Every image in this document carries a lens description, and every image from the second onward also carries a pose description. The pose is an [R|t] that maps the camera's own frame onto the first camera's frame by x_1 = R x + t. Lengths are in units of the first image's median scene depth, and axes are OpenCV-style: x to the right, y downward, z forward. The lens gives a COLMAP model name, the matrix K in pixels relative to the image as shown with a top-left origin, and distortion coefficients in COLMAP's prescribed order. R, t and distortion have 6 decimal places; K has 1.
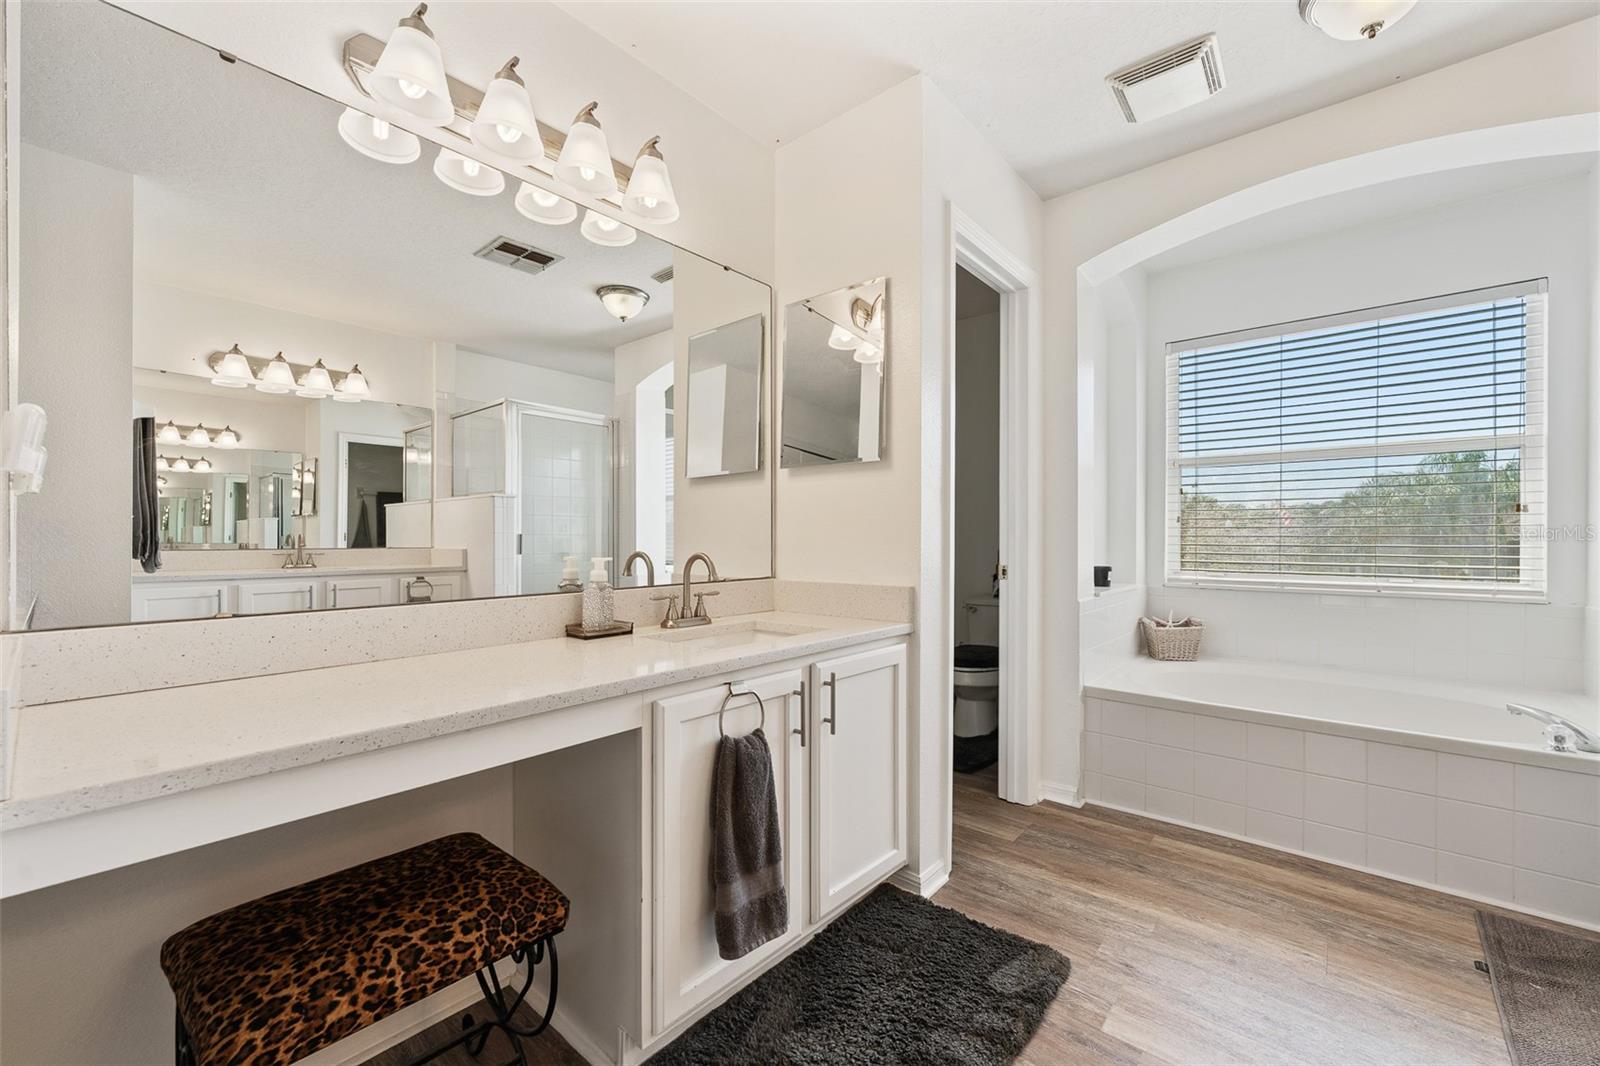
lens RADIAL K [[649.1, 0, 805.1], [0, 649.1, 538.6], [0, 0, 1]] dist [0.001882, -0.000644]
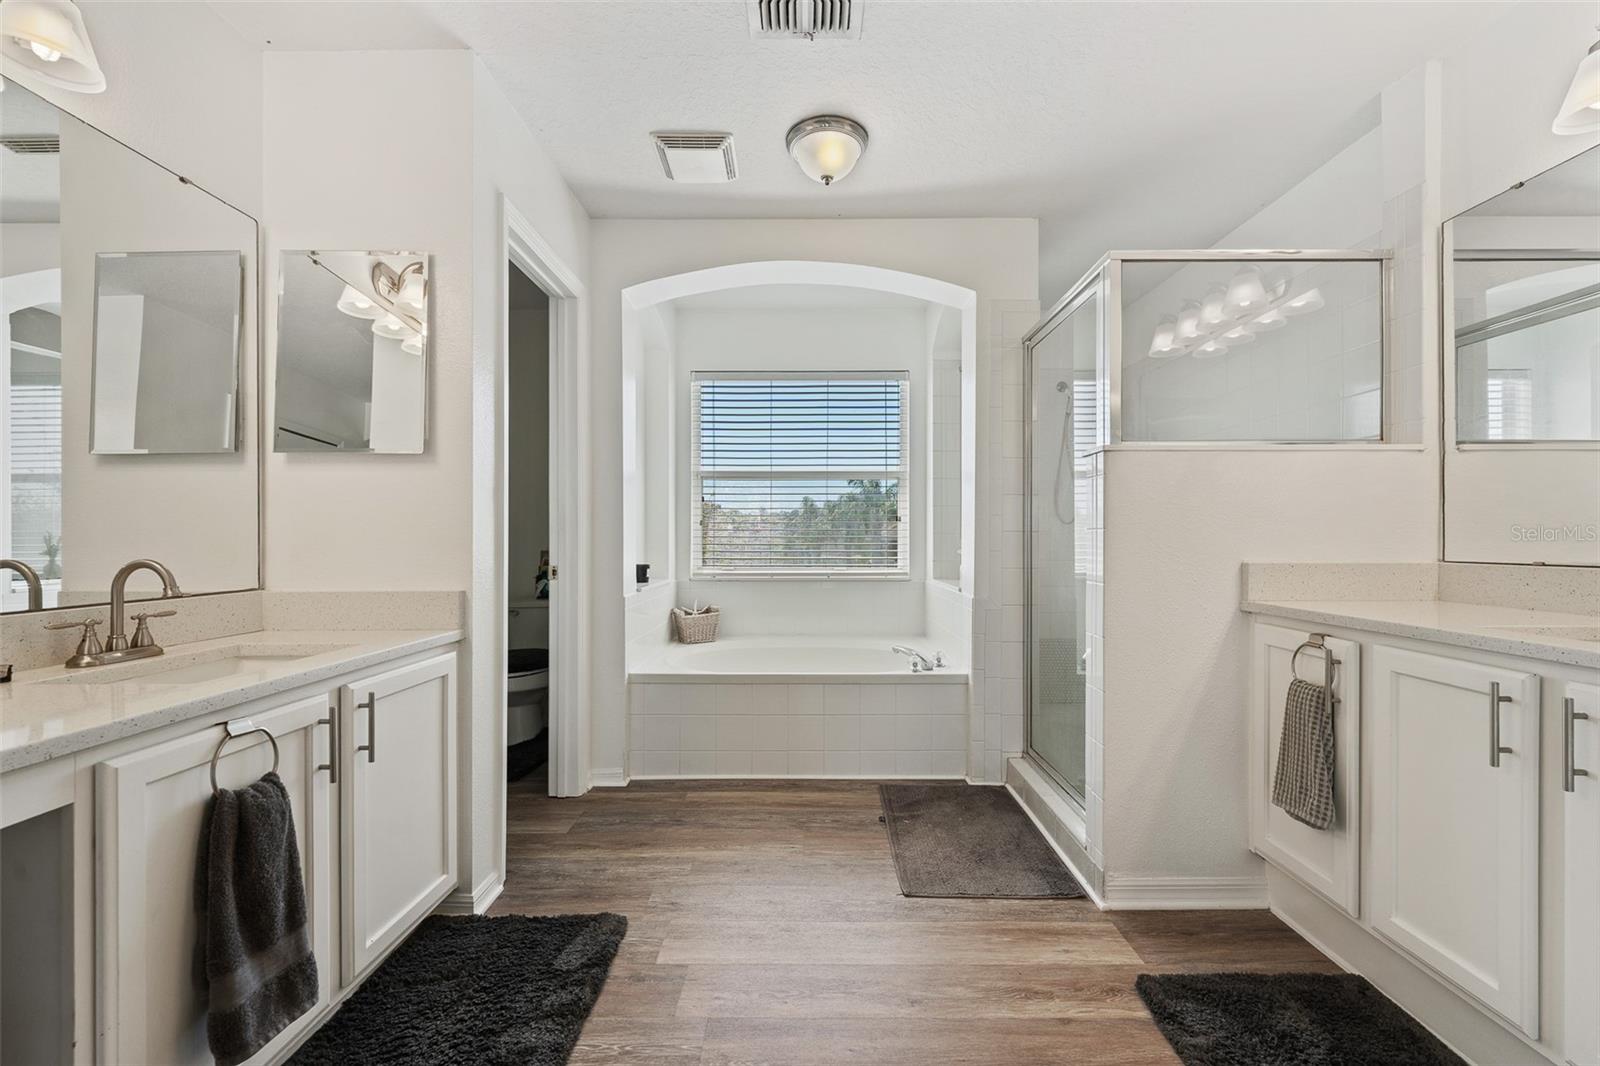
lens RADIAL K [[649.1, 0, 814.8], [0, 649.1, 539.4], [0, 0, 1]] dist [0.001882, -0.000644]
pose [[0.759379, -0.002073, 0.650645, -0.056859], [0.002188, 0.999997, 0.000633, 0.000406], [-0.650645, 0.000943, 0.759382, -0.045399]]
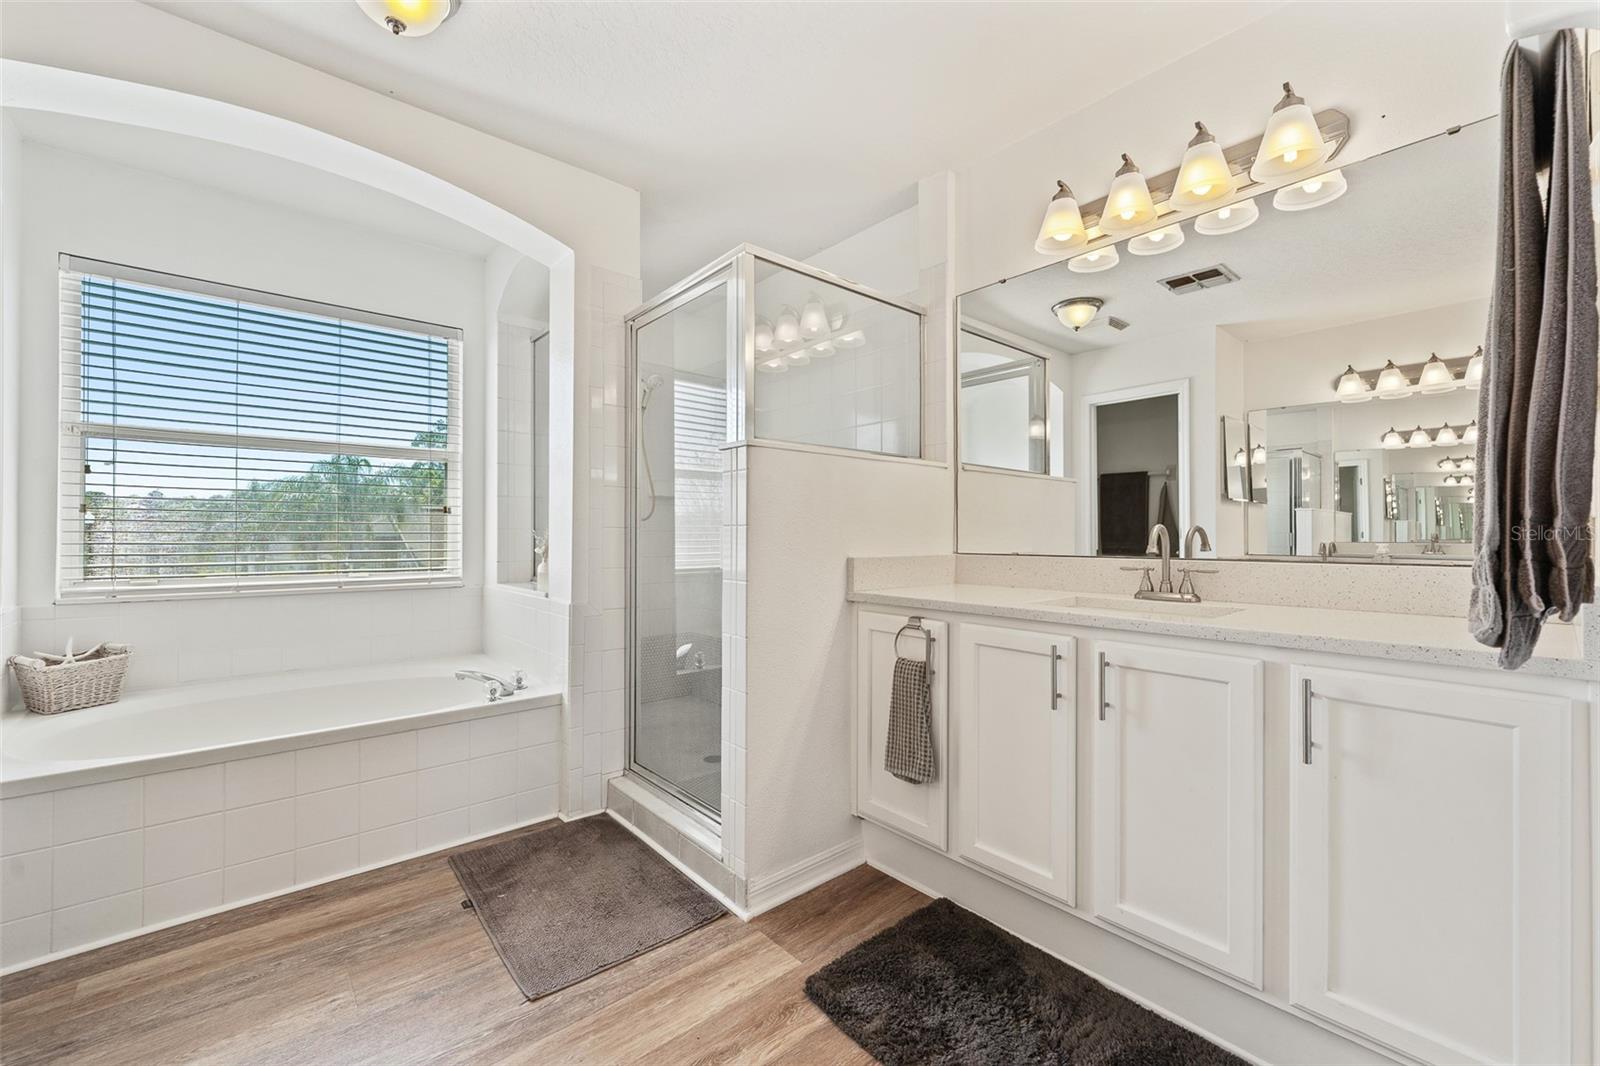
lens RADIAL K [[649.1, 0, 815.6], [0, 649.1, 532.0], [0, 0, 1]] dist [0.001882, -0.000644]
pose [[0.148797, 0.003971, 0.988860, -0.012920], [0.000344, 0.999992, -0.004067, -0.000776], [-0.988868, 0.000945, 0.148794, 0.175589]]
